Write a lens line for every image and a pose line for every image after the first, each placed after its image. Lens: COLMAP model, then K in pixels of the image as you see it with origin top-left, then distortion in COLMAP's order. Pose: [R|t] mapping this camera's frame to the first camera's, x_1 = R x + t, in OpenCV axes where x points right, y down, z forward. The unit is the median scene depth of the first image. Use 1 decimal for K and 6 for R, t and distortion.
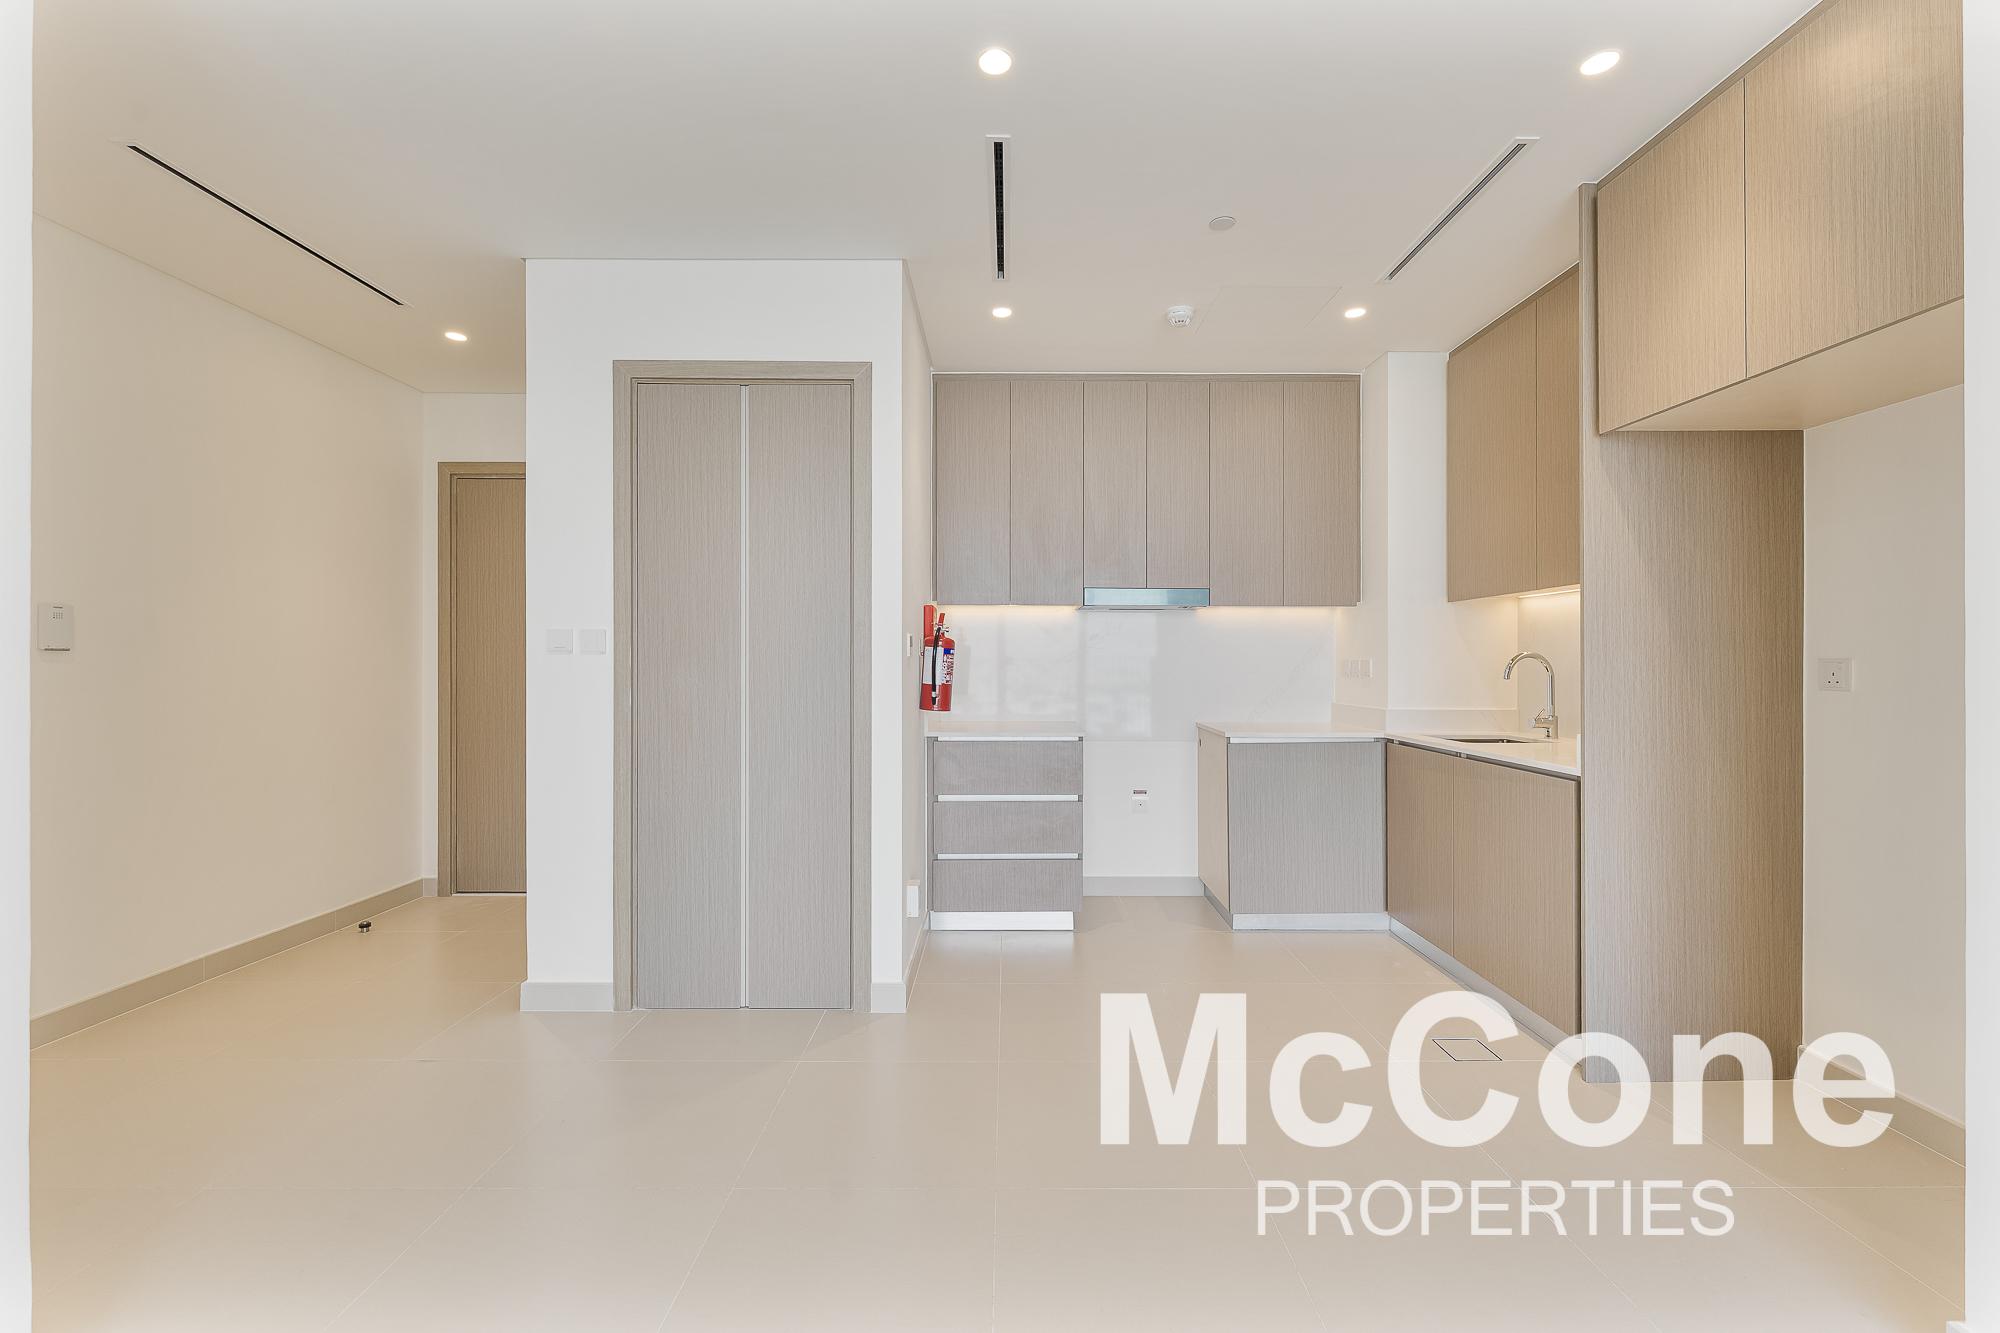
lens RADIAL K [[810.8, 0, 1001.0], [0, 810.8, 663.0], [0, 0, 1]] dist [0.000978, -0.000732]
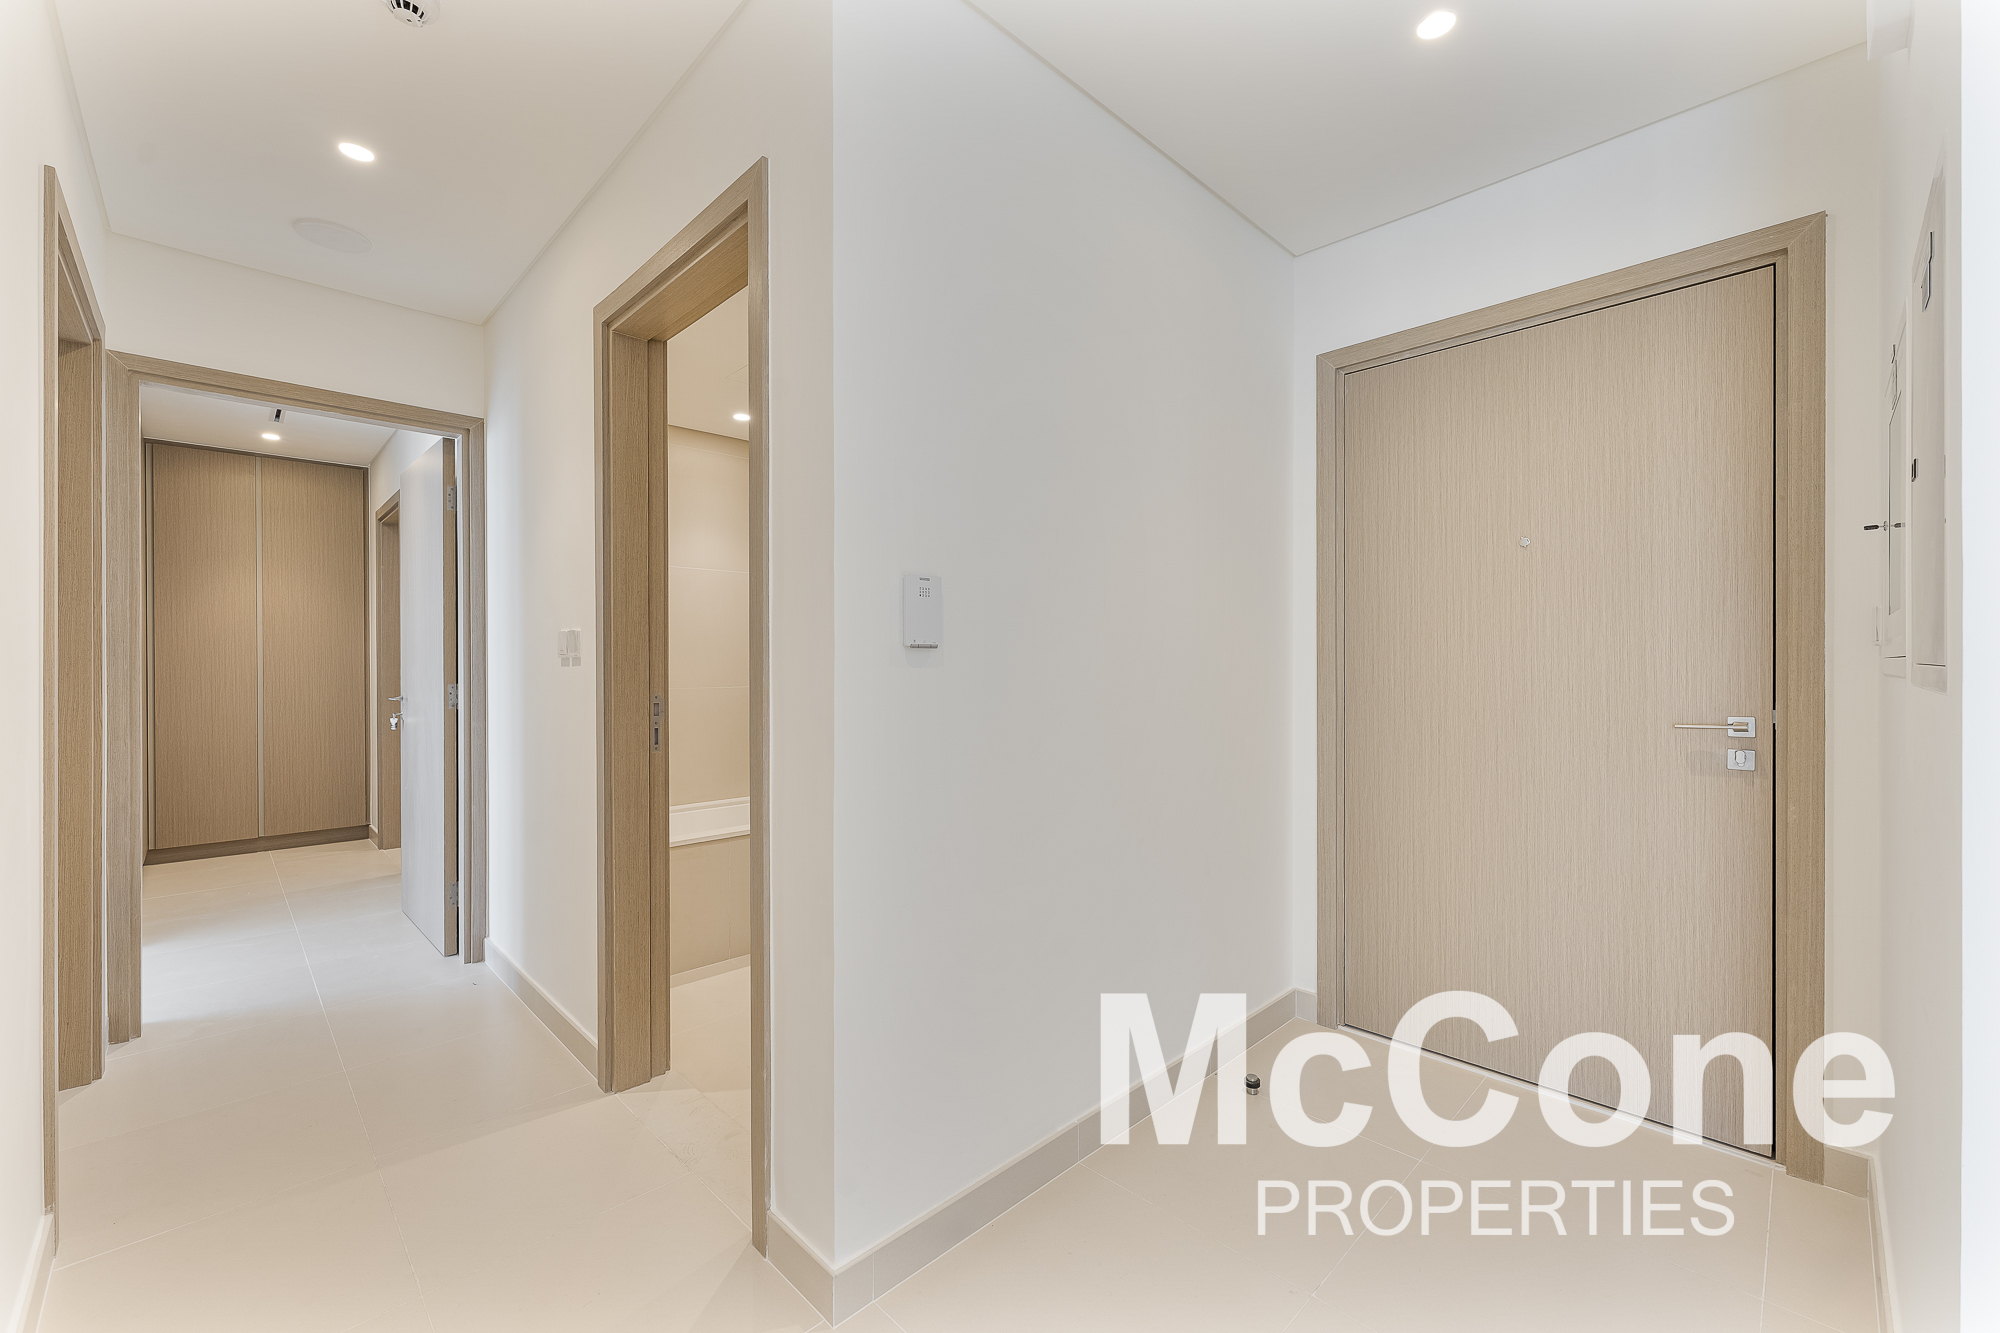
lens RADIAL K [[810.8, 0, 1003.9], [0, 810.8, 665.3], [0, 0, 1]] dist [0.000978, -0.000732]
pose [[0.701765, -0.000525, -0.712409, -0.035530], [0.002786, 0.999994, 0.002007, -0.000133], [0.712403, -0.003393, 0.701762, 0.031867]]
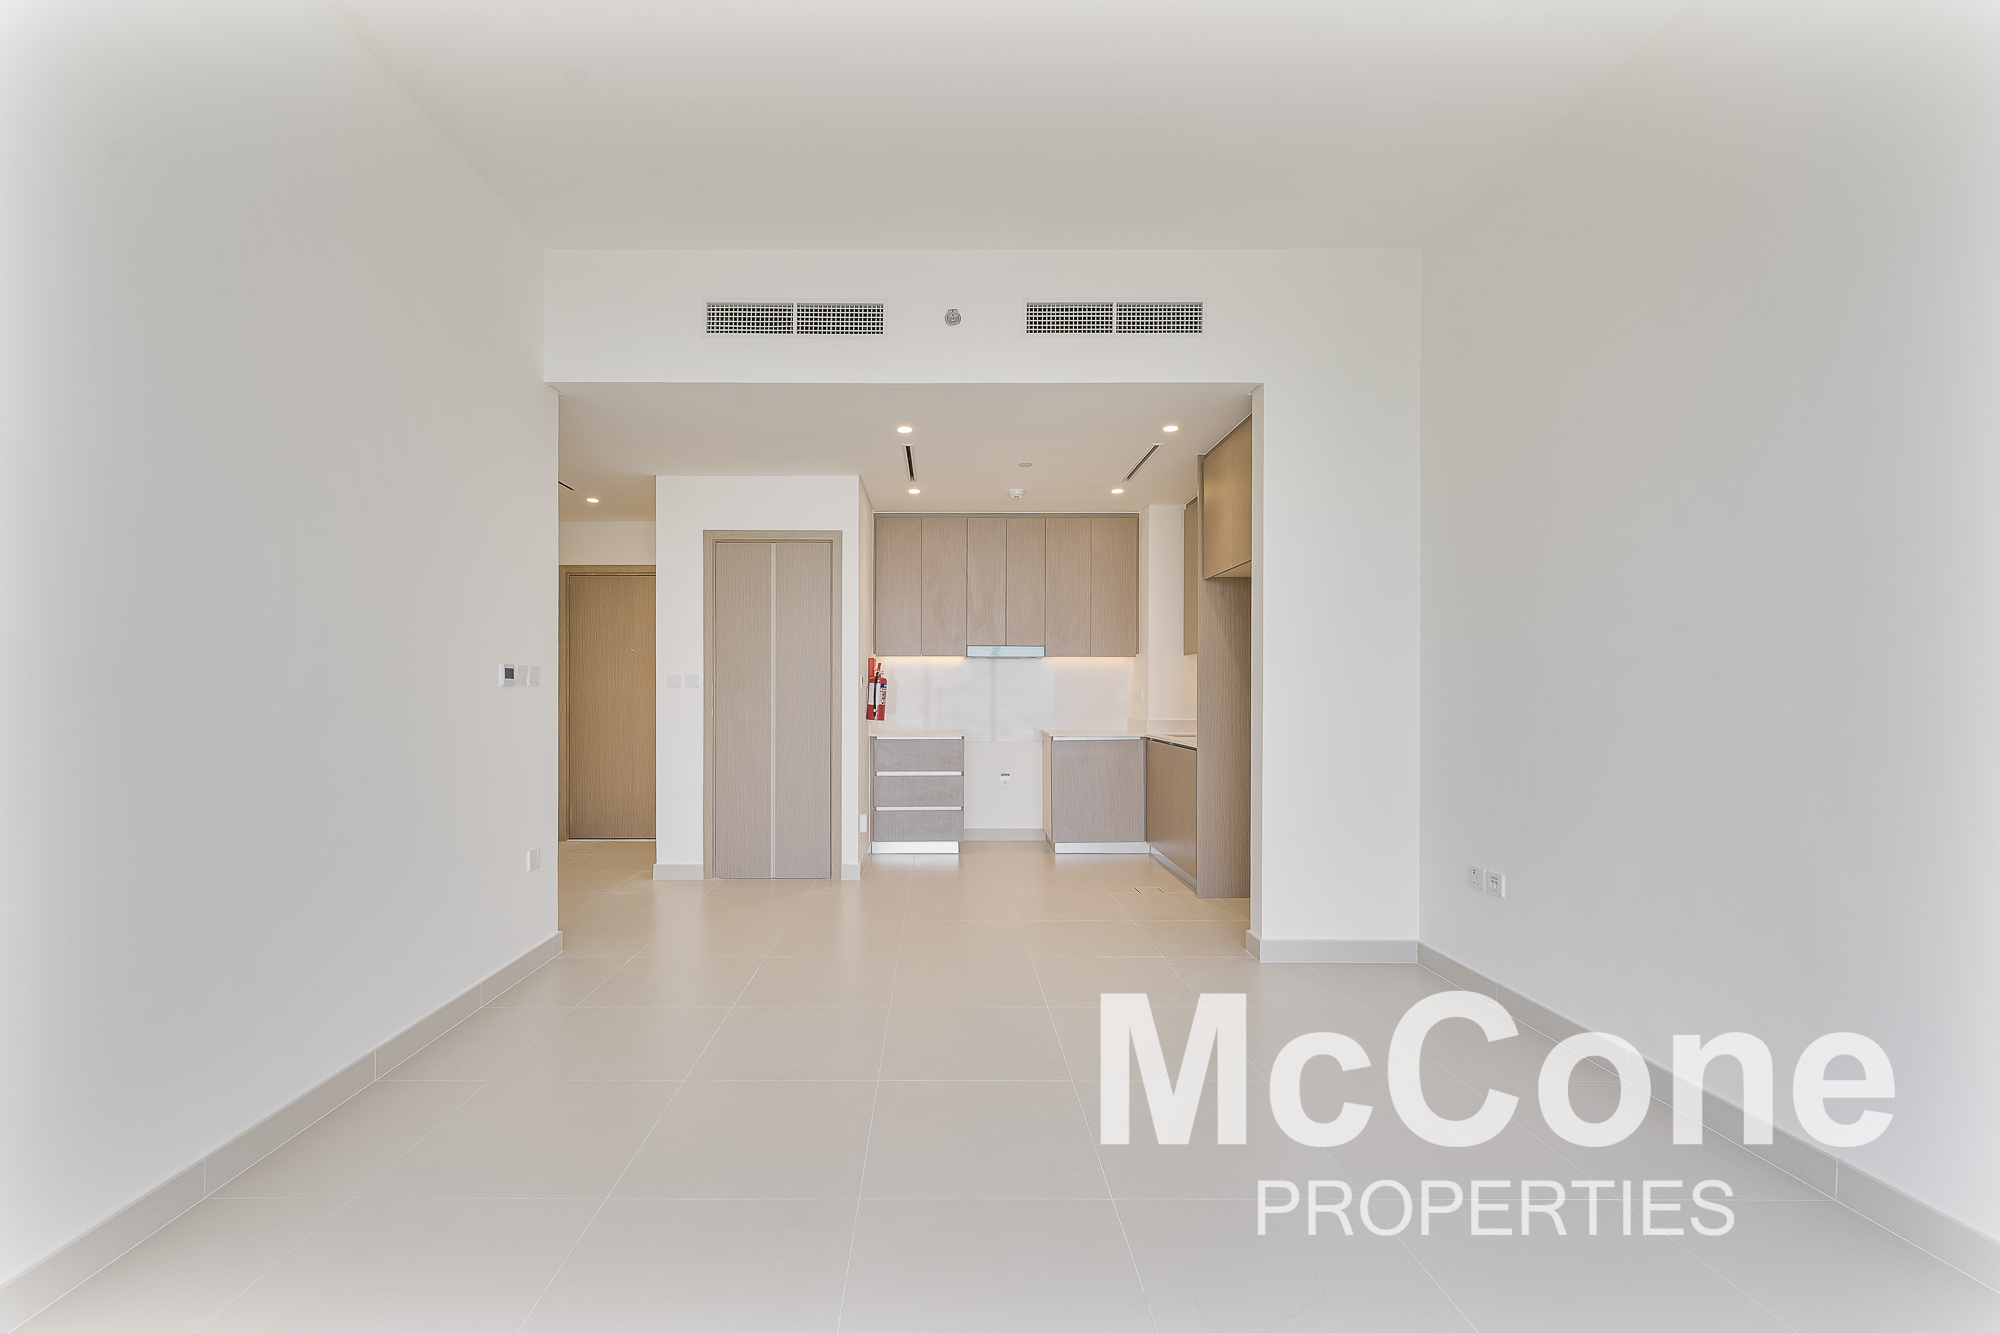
lens RADIAL K [[810.8, 0, 954.8], [0, 810.8, 659.0], [0, 0, 1]] dist [0.000978, -0.000732]
pose [[0.999618, -0.000517, 0.027618, 0.038498], [0.001653, 0.999153, -0.041108, 0.000141], [-0.027573, 0.041138, 0.998773, -0.704828]]
